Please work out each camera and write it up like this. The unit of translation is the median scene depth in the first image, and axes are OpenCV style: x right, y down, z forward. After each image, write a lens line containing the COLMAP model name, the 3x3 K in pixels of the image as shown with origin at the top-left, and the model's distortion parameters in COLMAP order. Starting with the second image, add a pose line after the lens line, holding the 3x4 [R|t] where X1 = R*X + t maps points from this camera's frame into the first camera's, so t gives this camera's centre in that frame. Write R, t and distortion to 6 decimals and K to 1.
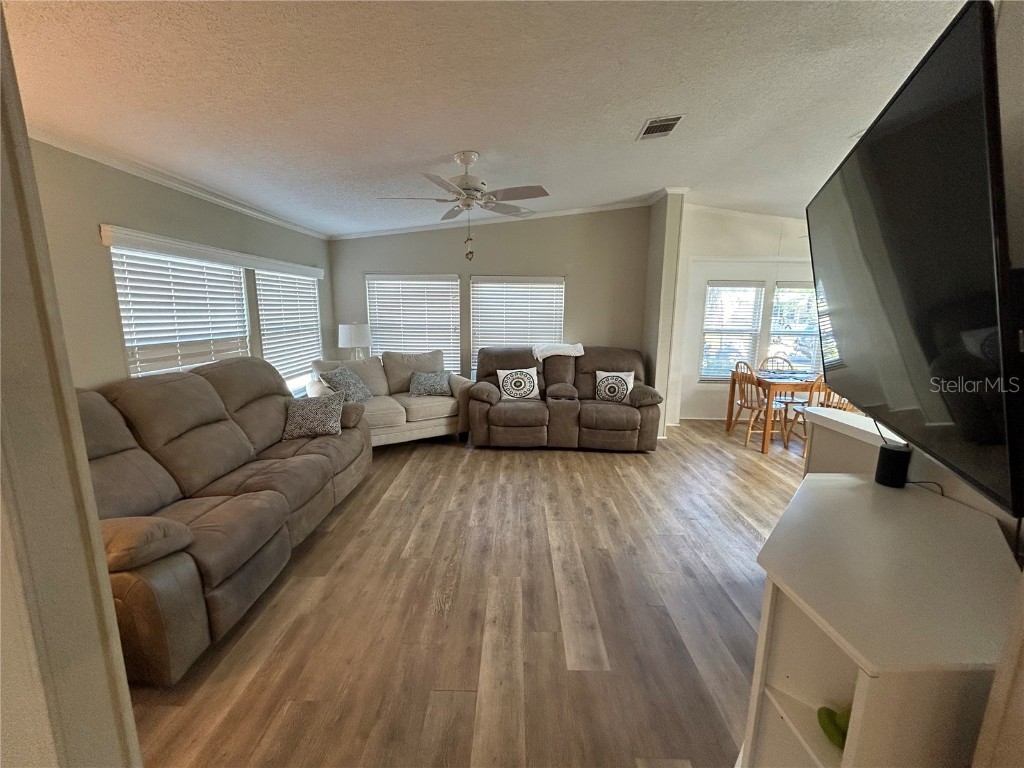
lens RADIAL K [[411.8, 0, 511.1], [0, 411.8, 384.3], [0, 0, 1]] dist [-0.001268, -0.000375]
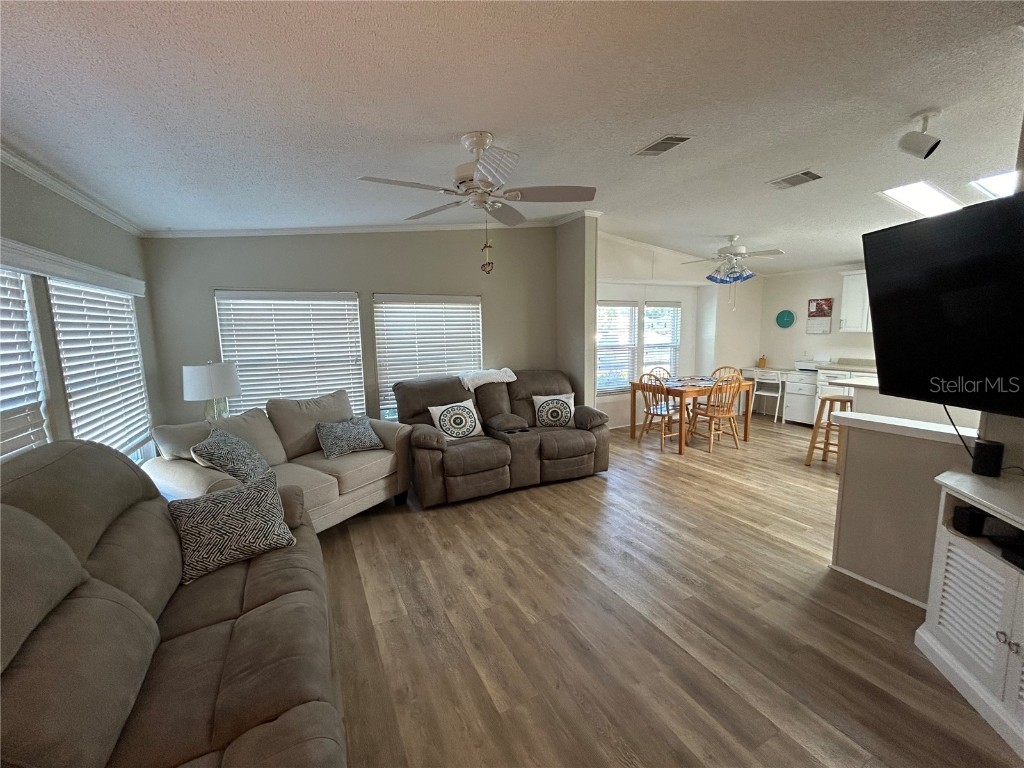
lens RADIAL K [[411.8, 0, 510.6], [0, 411.8, 384.8], [0, 0, 1]] dist [-0.001268, -0.000375]
pose [[0.883761, -0.090564, 0.459090, -0.294145], [0.110846, 0.993686, -0.017358, -0.052599], [-0.454619, 0.066229, 0.888220, 0.213804]]
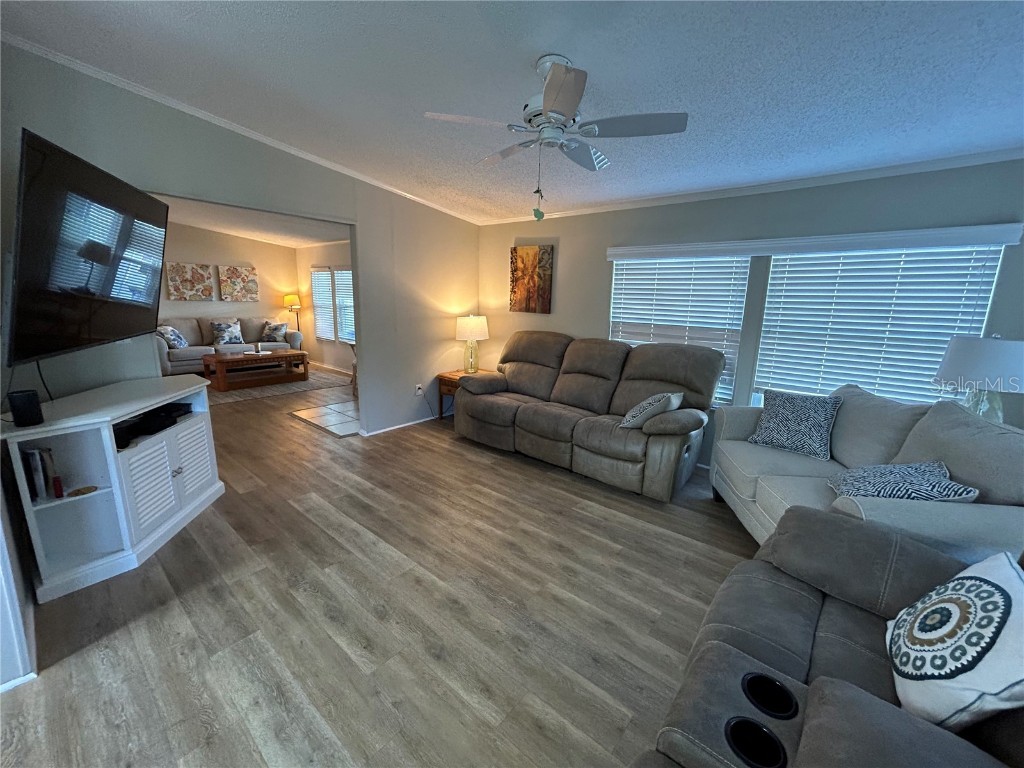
lens RADIAL K [[411.8, 0, 510.6], [0, 411.8, 383.9], [0, 0, 1]] dist [-0.001268, -0.000375]
pose [[-0.634009, 0.131845, -0.762003, 0.352361], [-0.170946, 0.937089, 0.304371, -0.166809], [0.754195, 0.323235, -0.571585, 0.996532]]
